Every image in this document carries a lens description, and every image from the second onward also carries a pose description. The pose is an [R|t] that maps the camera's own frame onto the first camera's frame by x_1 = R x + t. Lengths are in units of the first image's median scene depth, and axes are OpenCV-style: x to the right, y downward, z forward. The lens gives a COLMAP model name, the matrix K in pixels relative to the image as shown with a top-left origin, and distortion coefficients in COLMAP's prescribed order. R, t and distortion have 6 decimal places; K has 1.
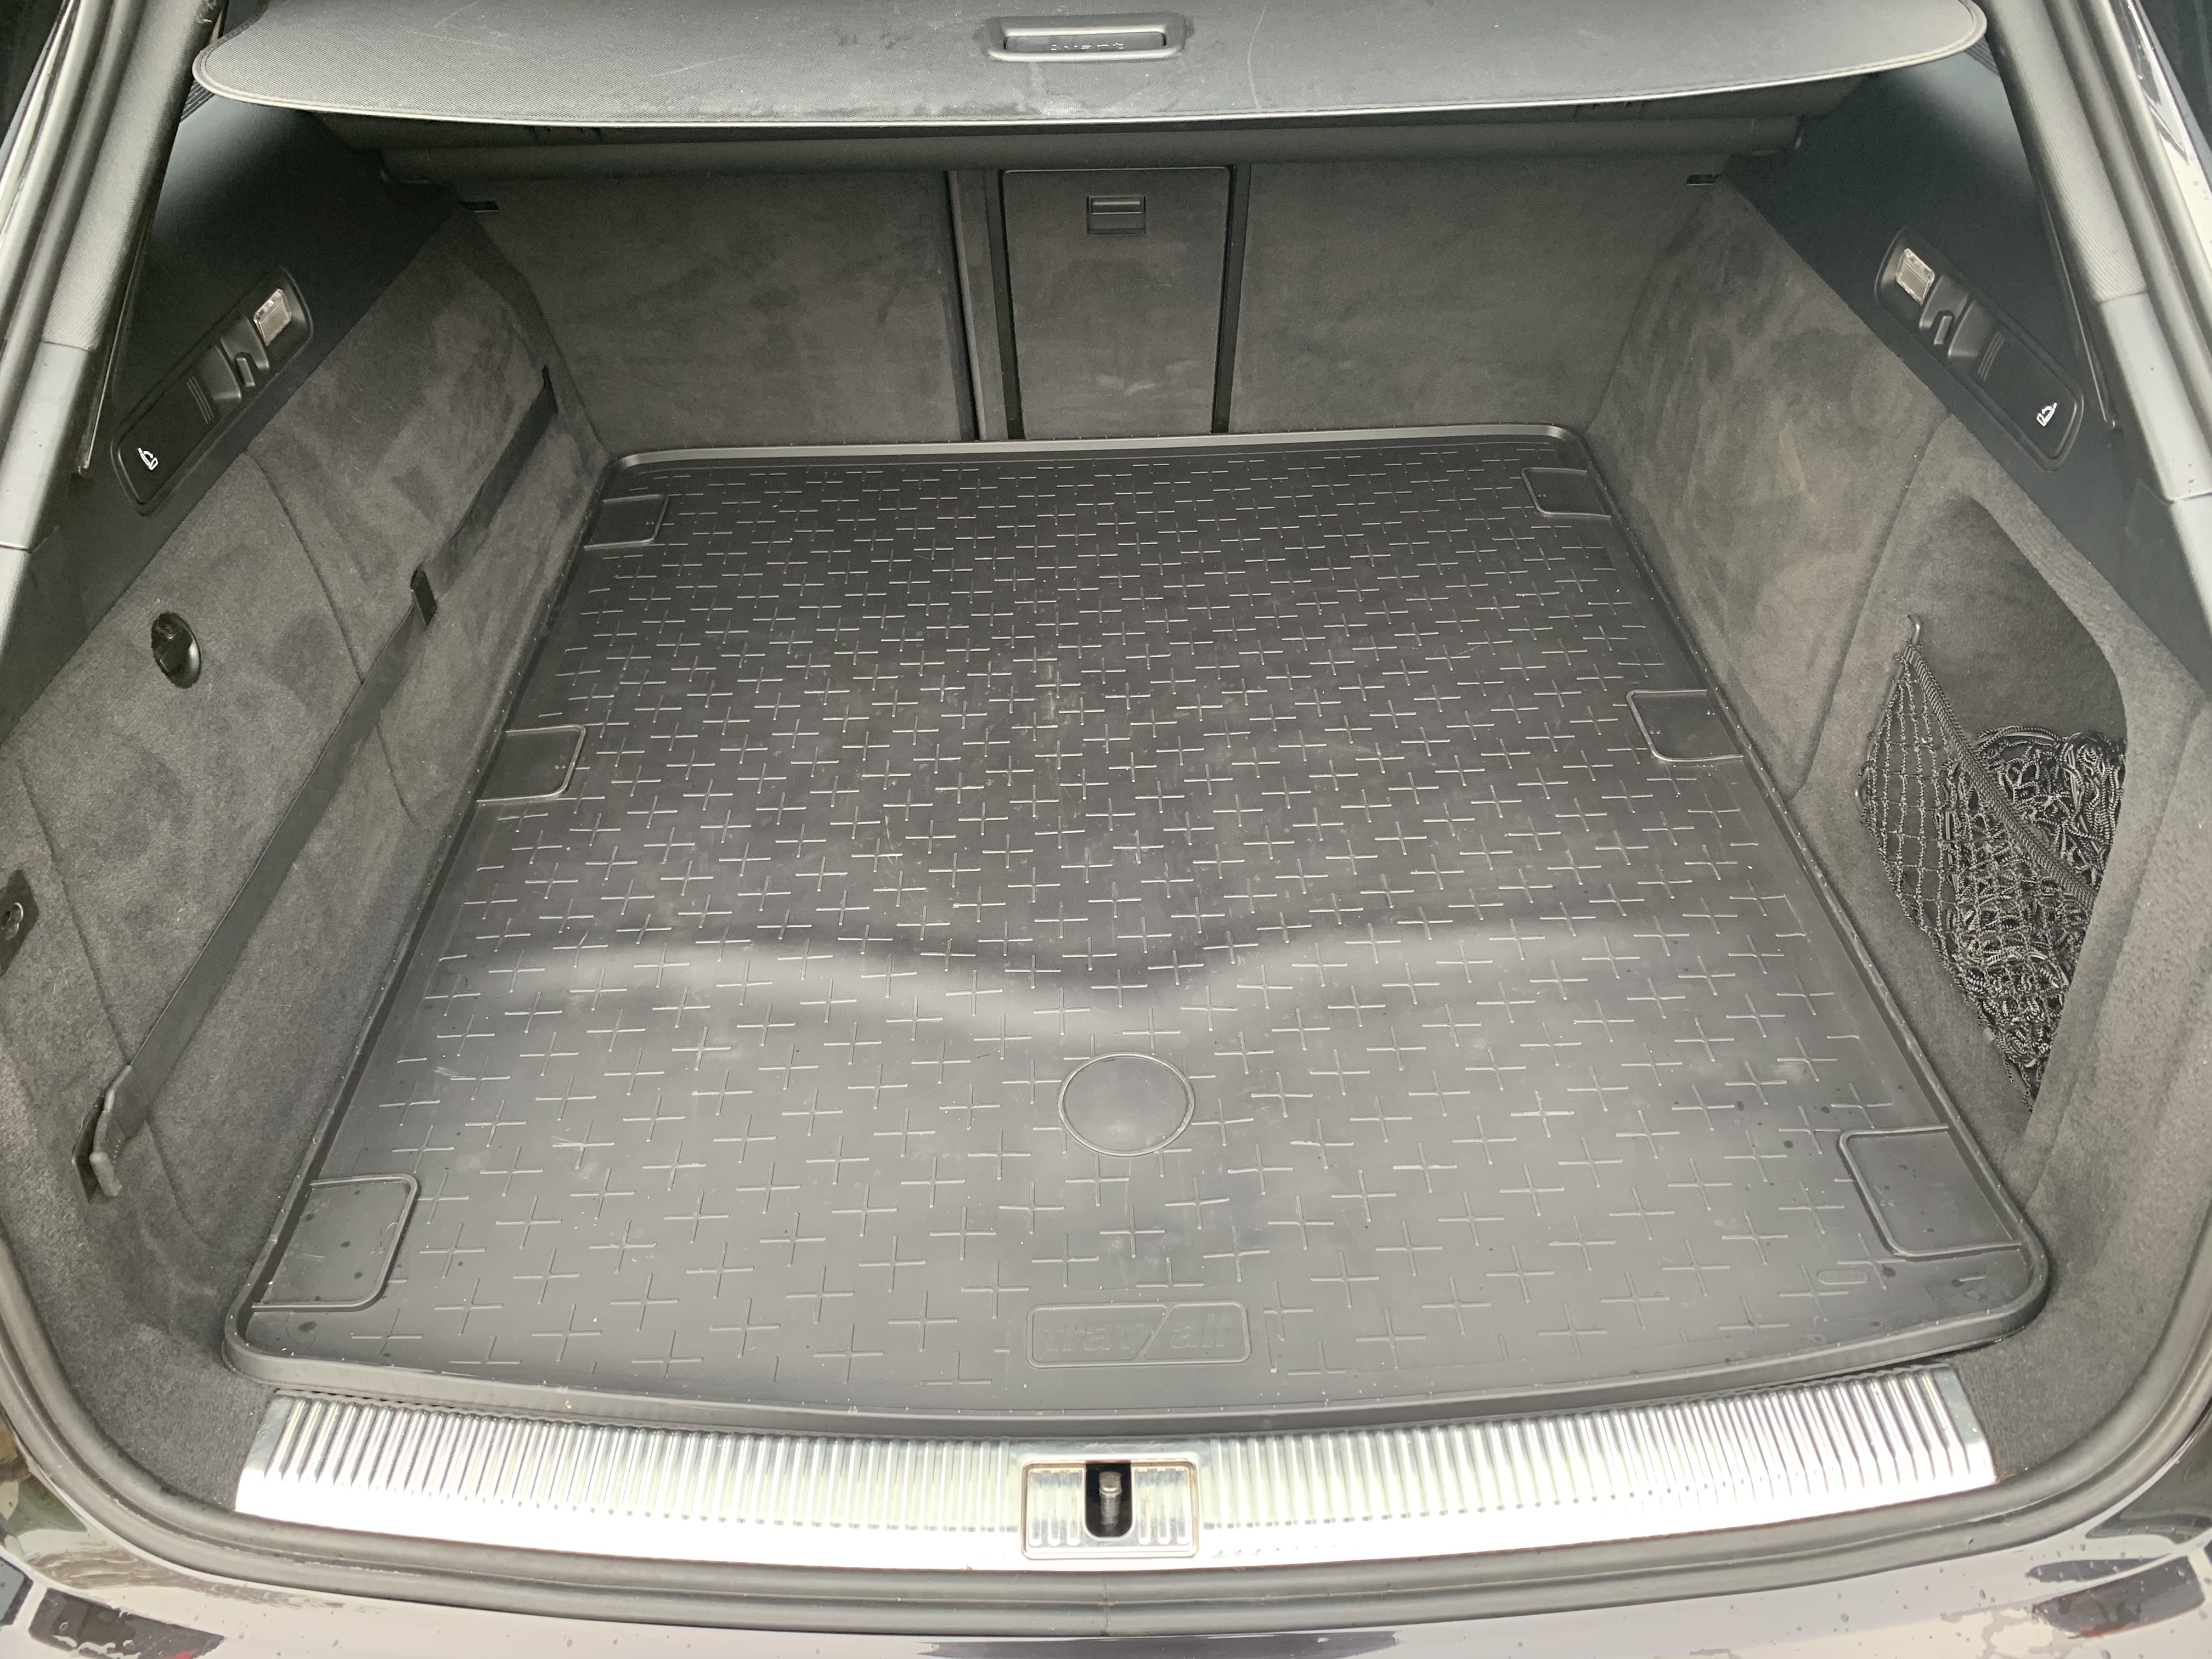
lens RADIAL K [[1705.9, 0, 1103.5], [0, 1705.9, 830.0], [0, 0, 1]] dist [0.017999, -0.020986]
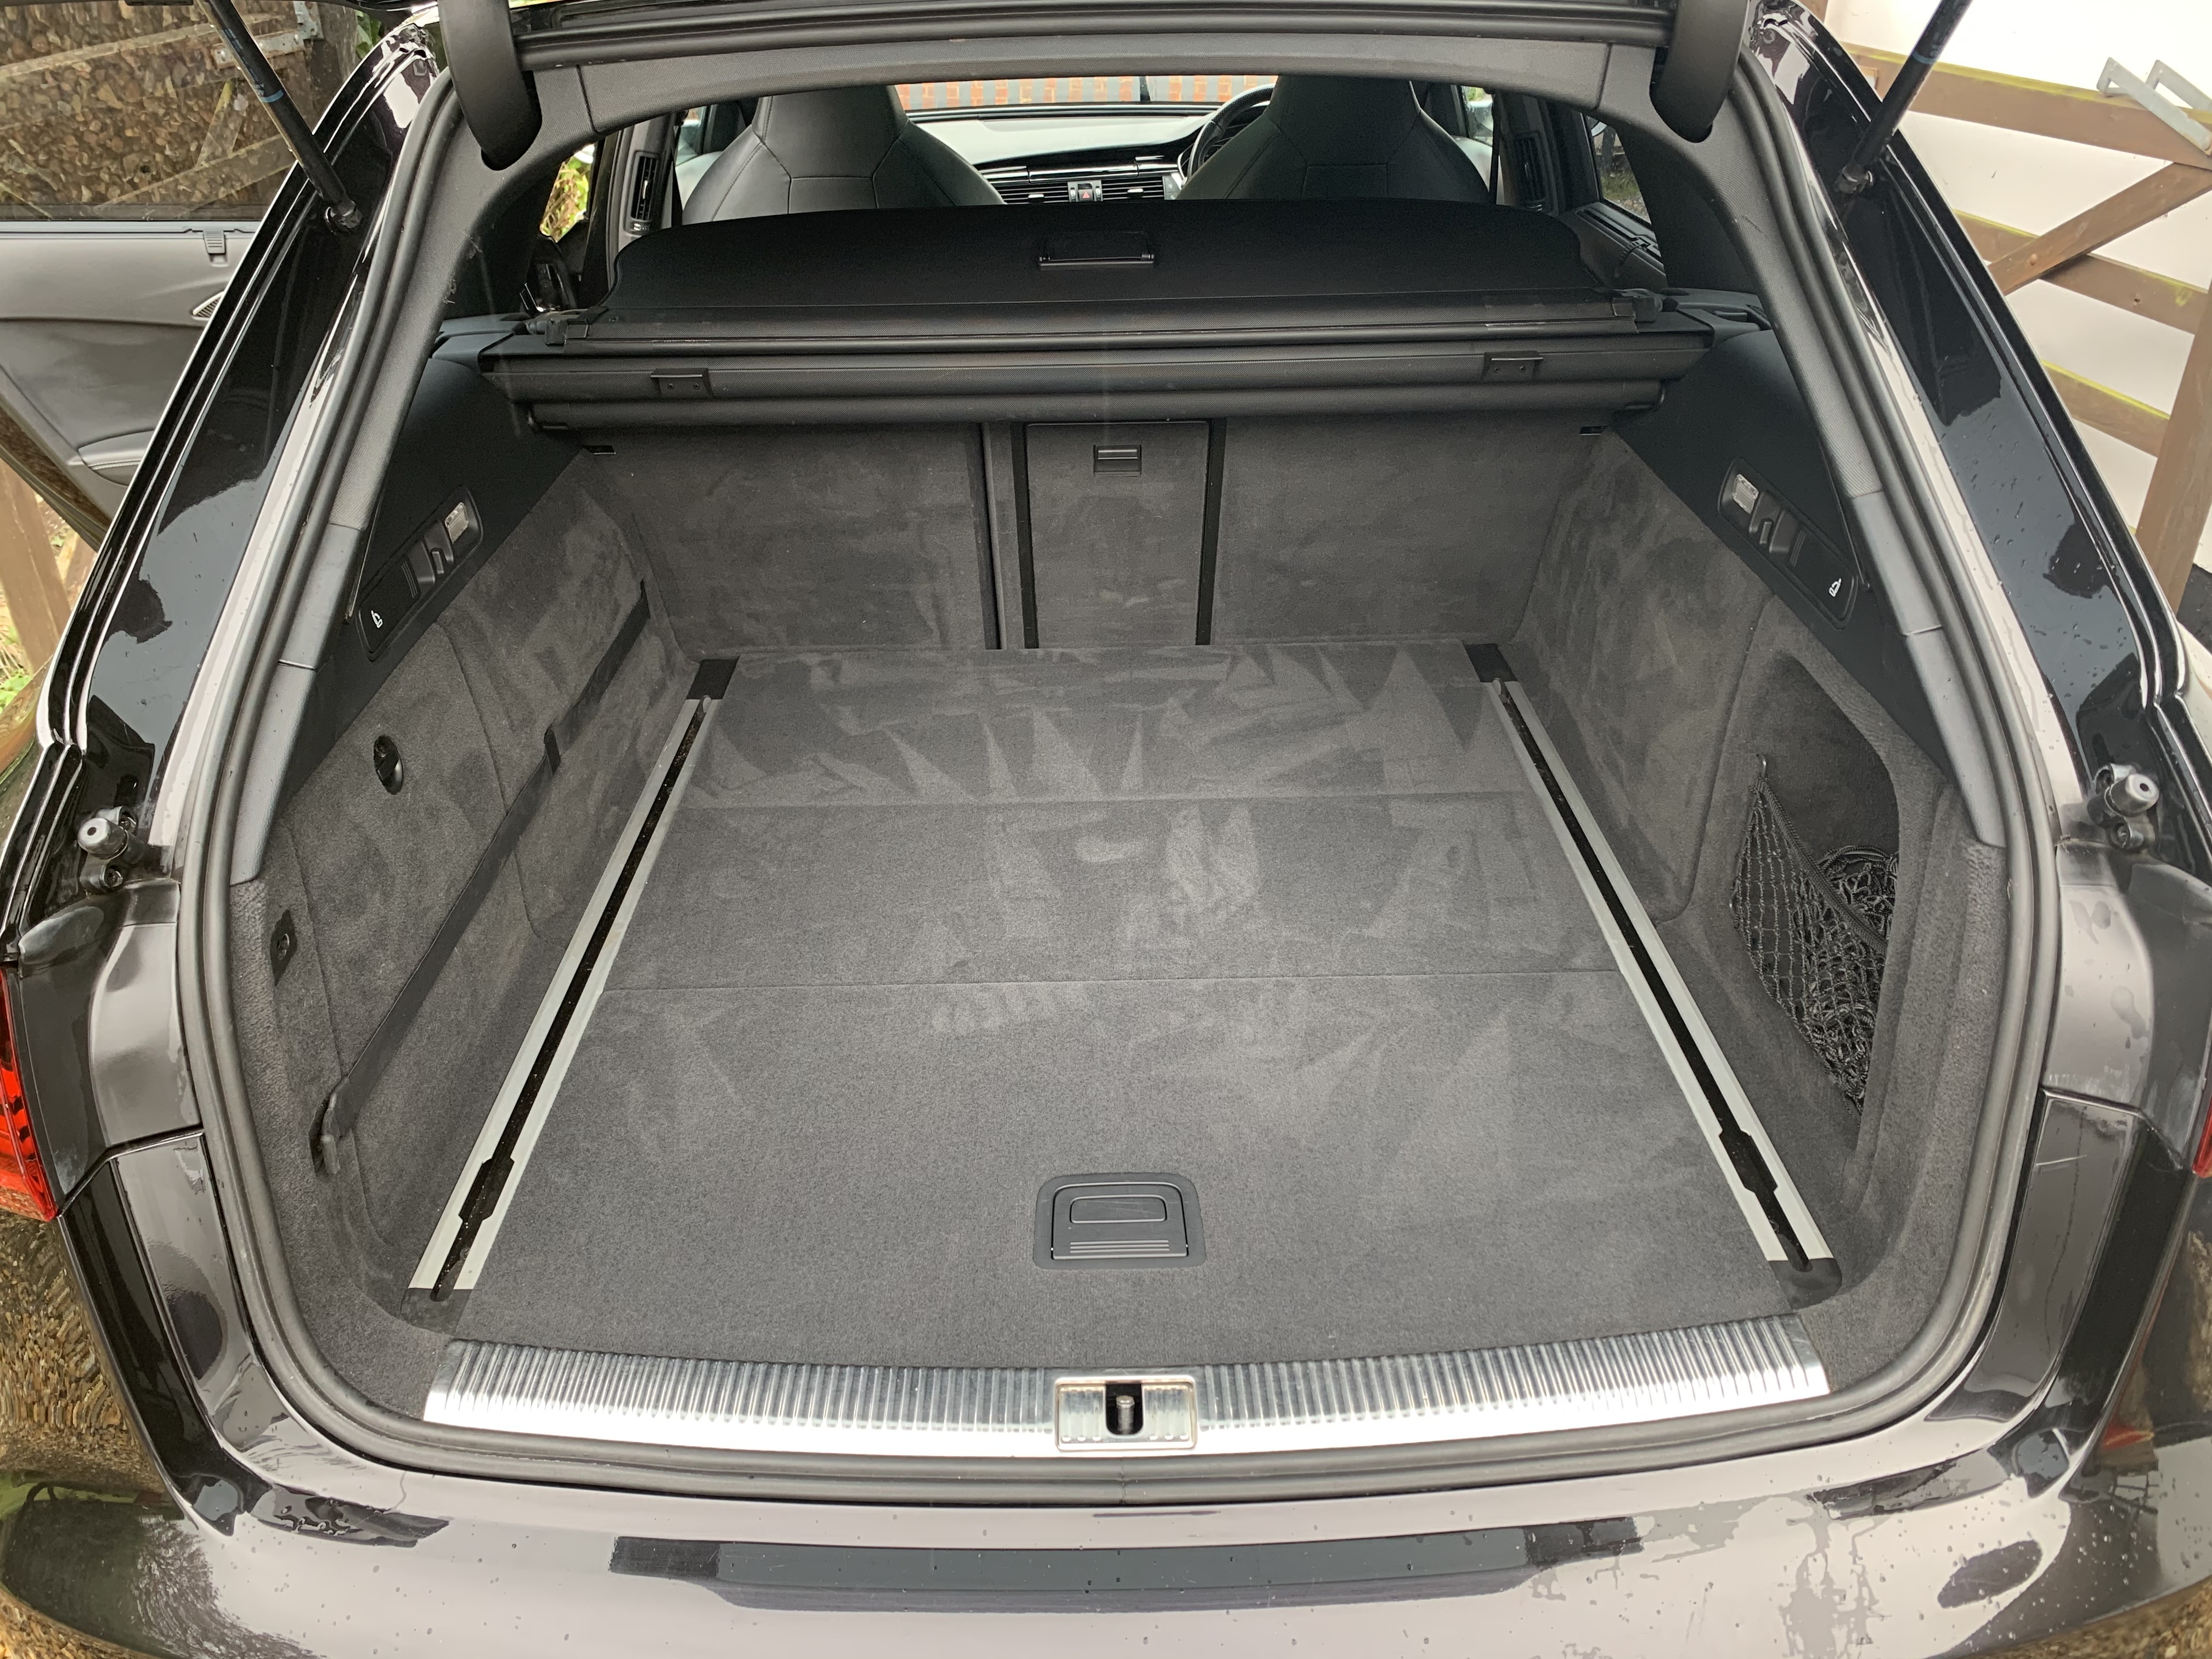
lens RADIAL K [[1705.9, 0, 1110.0], [0, 1705.9, 830.3], [0, 0, 1]] dist [0.017999, -0.020986]
pose [[0.999941, -0.001528, 0.010766, -0.015188], [0.003158, 0.988207, -0.153091, 0.123922], [-0.010405, 0.153116, 0.988153, -0.228723]]
